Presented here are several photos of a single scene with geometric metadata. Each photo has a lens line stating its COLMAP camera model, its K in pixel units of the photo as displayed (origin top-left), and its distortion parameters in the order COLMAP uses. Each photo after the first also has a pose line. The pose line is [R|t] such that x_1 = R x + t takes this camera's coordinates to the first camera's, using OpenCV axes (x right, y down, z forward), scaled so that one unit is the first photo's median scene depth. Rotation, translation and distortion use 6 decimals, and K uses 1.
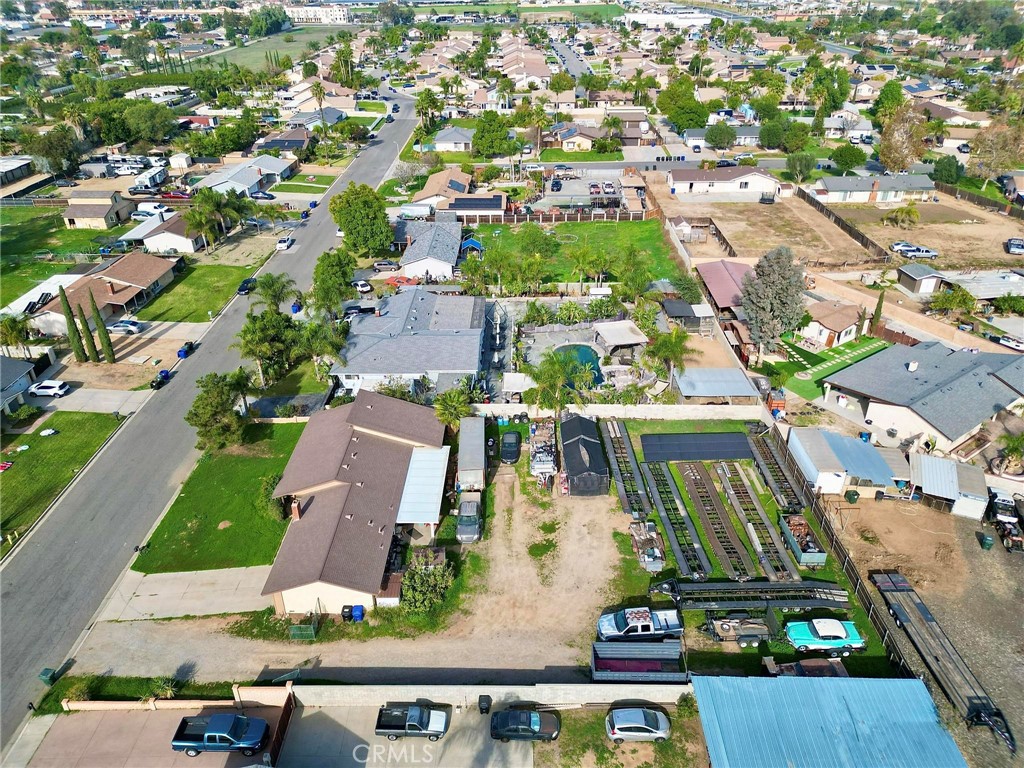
lens RADIAL K [[717.3, 0, 516.3], [0, 717.3, 364.3], [0, 0, 1]] dist [0.066877, -0.062798]
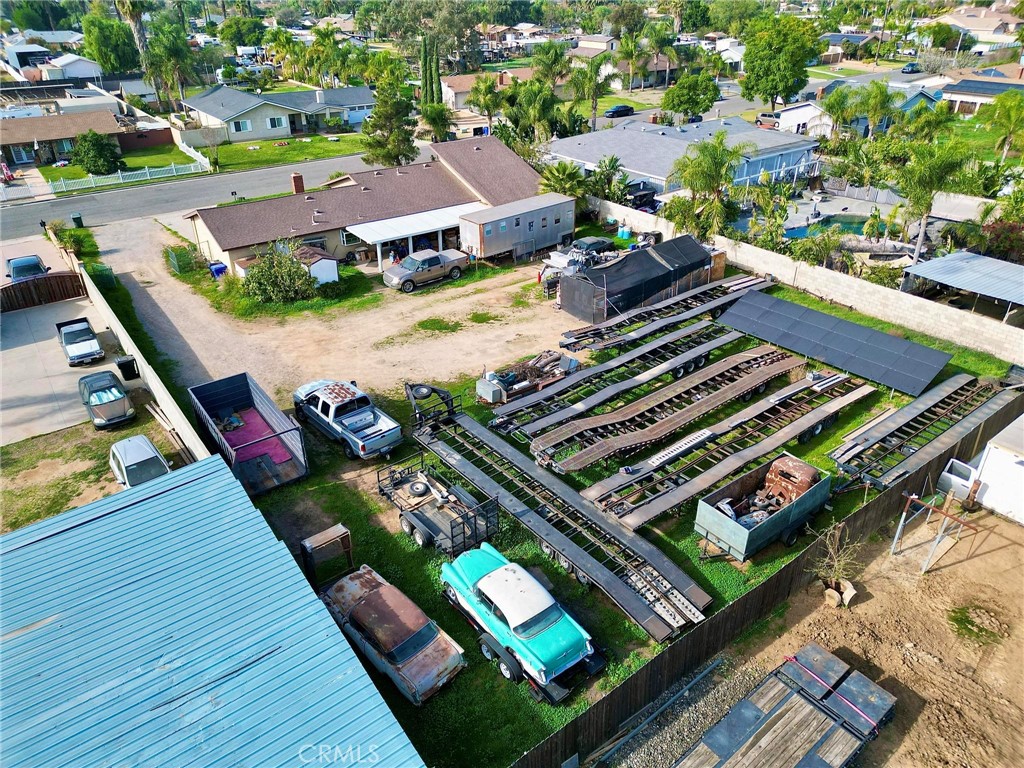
lens RADIAL K [[717.3, 0, 516.3], [0, 717.3, 364.3], [0, 0, 1]] dist [0.066877, -0.062798]
pose [[0.612472, 0.378378, -0.694052, 0.564815], [-0.382634, 0.910193, 0.158554, 0.158937], [0.691715, 0.168459, 0.702248, 0.602299]]
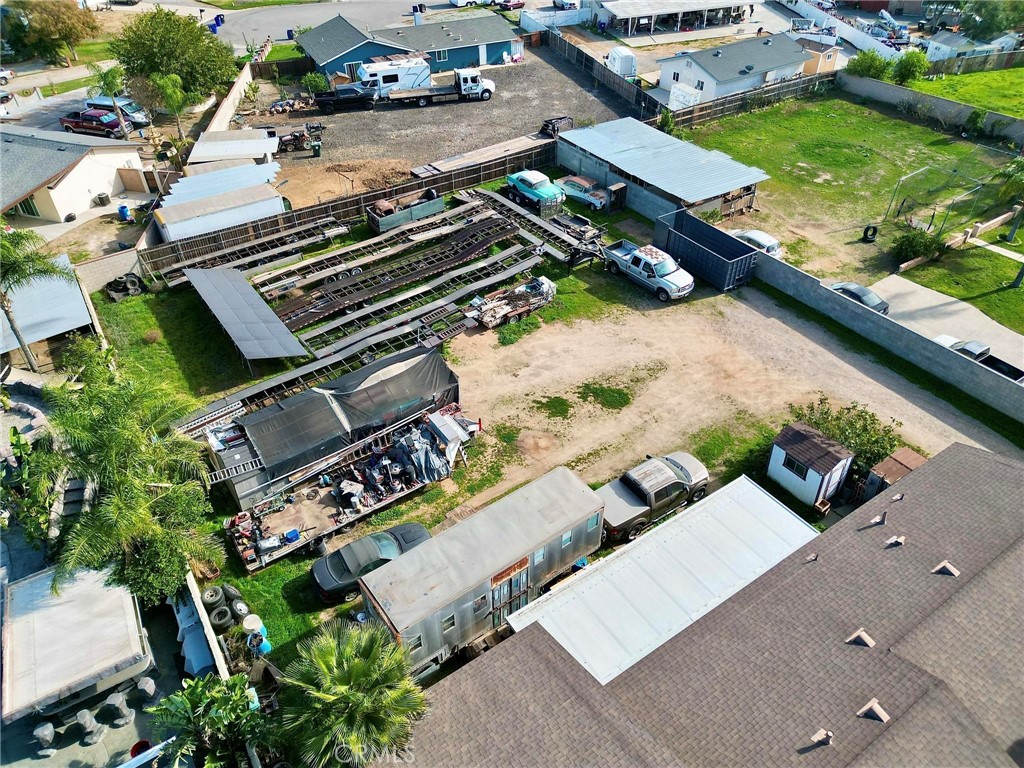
lens RADIAL K [[717.3, 0, 516.3], [0, 717.3, 364.3], [0, 0, 1]] dist [0.066877, -0.062798]
pose [[-0.563984, -0.496005, 0.660228, -0.299450], [0.411324, 0.524542, 0.745432, -0.223112], [-0.716055, 0.691979, -0.091815, 1.109523]]
